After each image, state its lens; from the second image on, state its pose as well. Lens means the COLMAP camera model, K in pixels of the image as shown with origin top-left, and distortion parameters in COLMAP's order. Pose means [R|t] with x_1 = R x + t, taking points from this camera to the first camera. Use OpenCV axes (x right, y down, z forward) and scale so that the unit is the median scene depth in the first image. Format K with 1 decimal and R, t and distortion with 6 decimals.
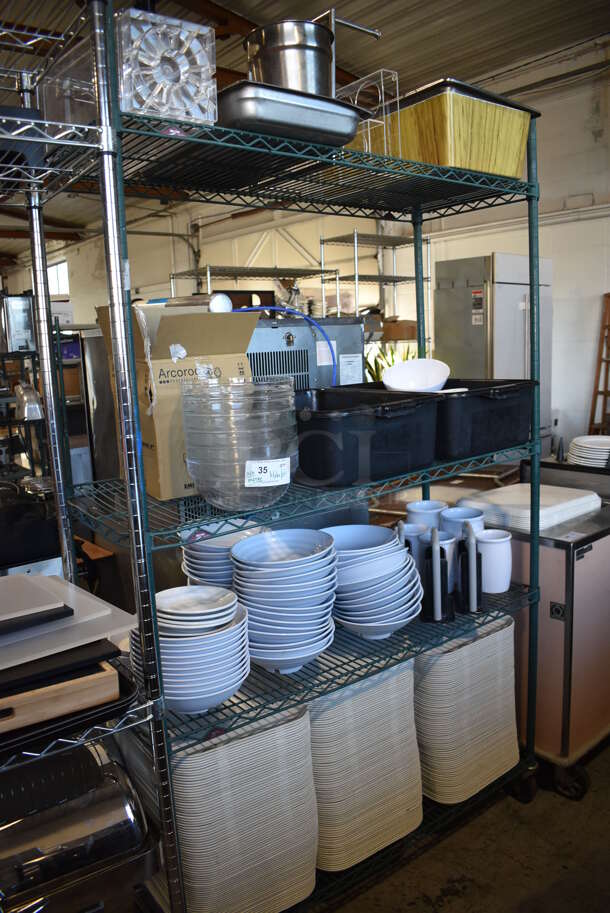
lens RADIAL K [[702.6, 0, 305.0], [0, 702.6, 456.5], [0, 0, 1]] dist [-0.077232, 0.000321]
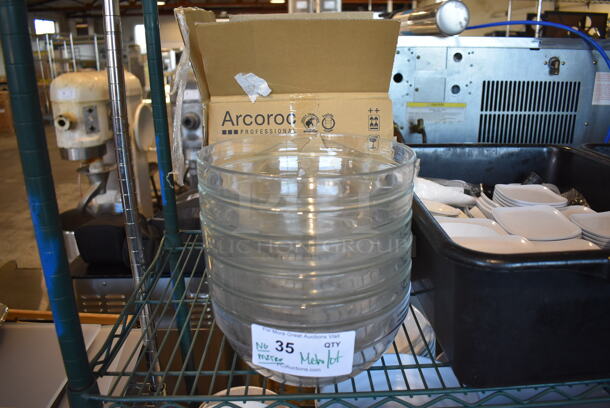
lens RADIAL K [[469.4, 0, 305.0], [0, 469.4, 204.0], [0, 0, 1]] dist [-0.077232, 0.000321]
pose [[0.802025, 0.218261, -0.555983, 0.102512], [-0.127149, 0.971896, 0.198117, -0.132418], [0.583600, -0.088202, 0.807237, 0.671748]]
